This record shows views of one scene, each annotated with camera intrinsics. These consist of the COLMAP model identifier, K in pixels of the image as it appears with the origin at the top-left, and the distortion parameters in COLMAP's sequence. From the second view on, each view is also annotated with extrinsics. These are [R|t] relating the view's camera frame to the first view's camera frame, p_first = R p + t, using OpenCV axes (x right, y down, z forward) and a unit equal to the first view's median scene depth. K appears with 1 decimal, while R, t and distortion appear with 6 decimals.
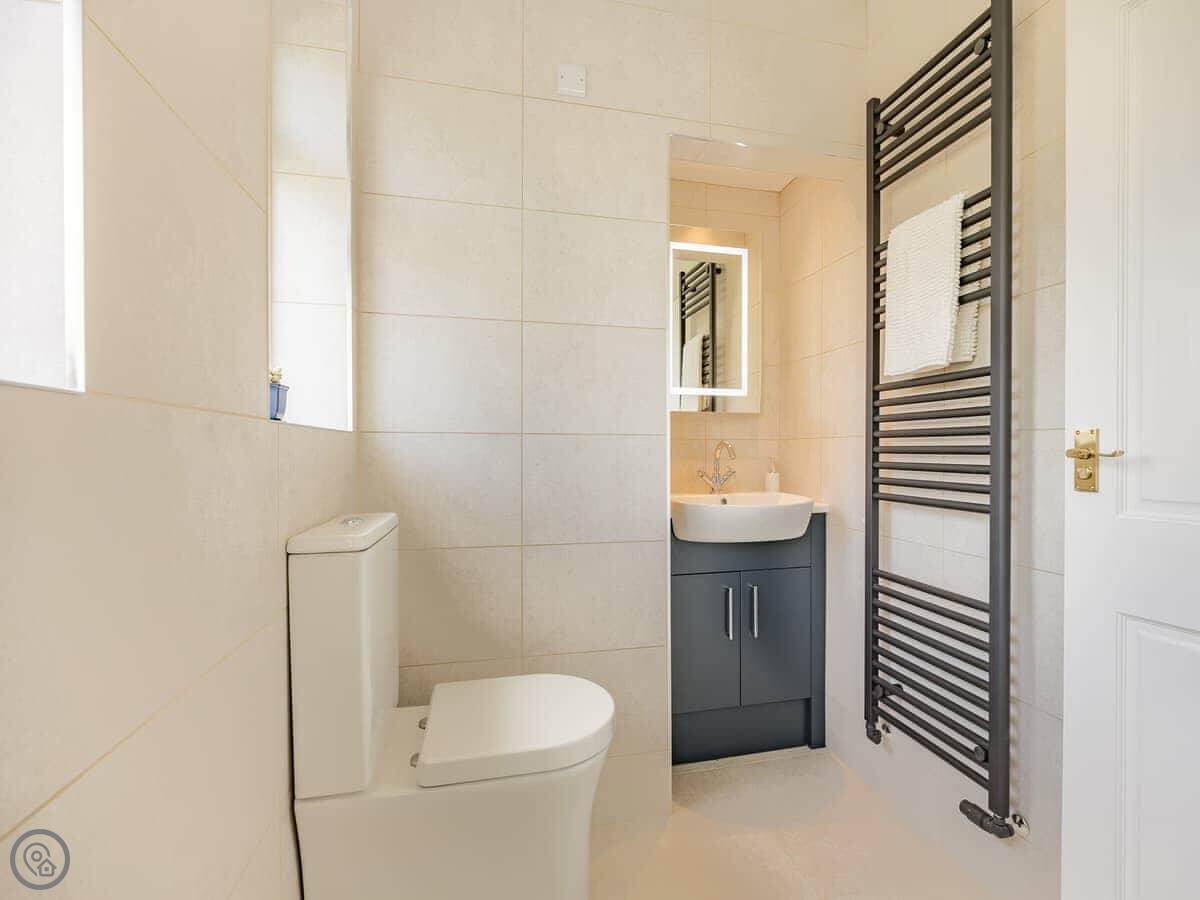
lens RADIAL K [[538.8, 0, 600.0], [0, 538.8, 450.0], [0, 0, 1]] dist [-0.015579, 0.000108]
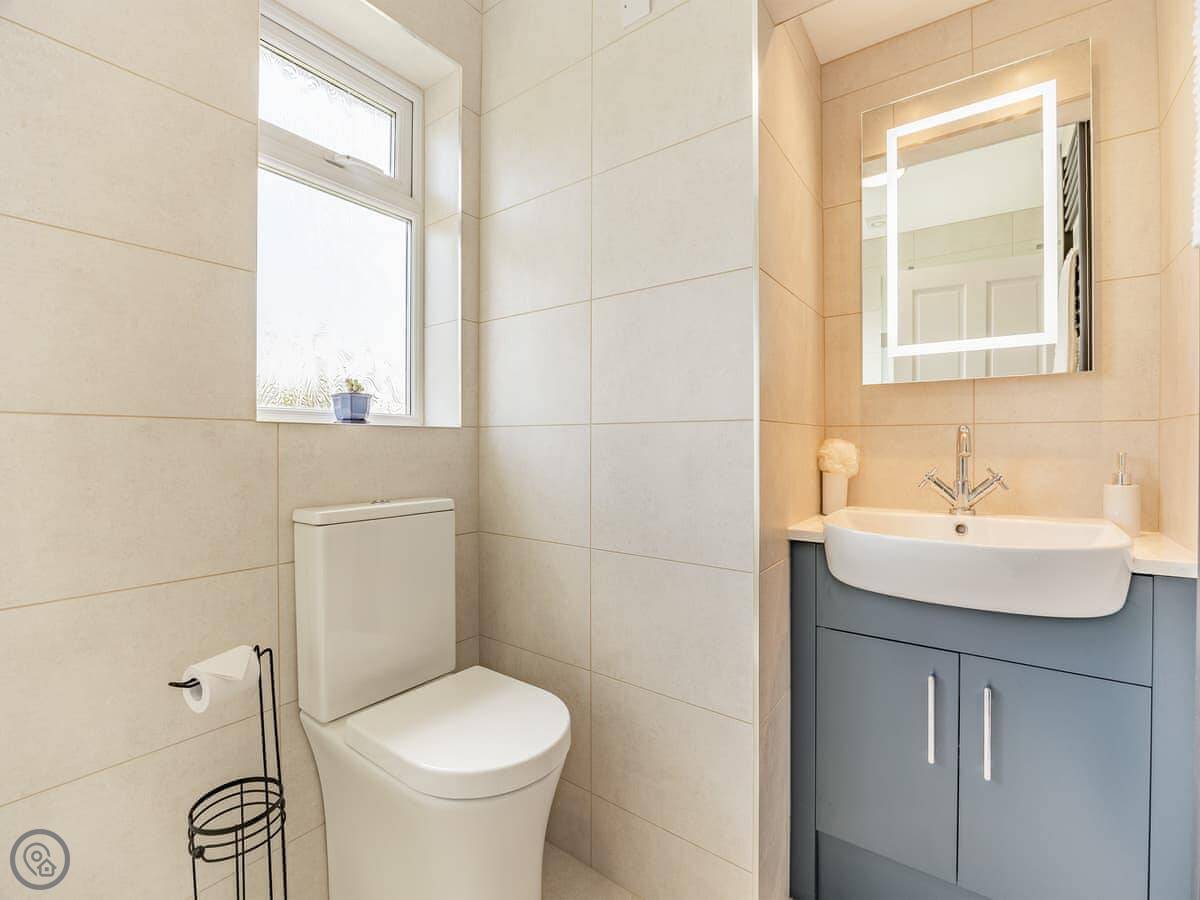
lens RADIAL K [[538.8, 0, 600.0], [0, 538.8, 450.0], [0, 0, 1]] dist [-0.015579, 0.000108]
pose [[0.663451, 0.005113, -0.748203, 0.435907], [0.002633, 0.999954, 0.009169, 0.004267], [0.748215, -0.008053, 0.663407, 0.336886]]
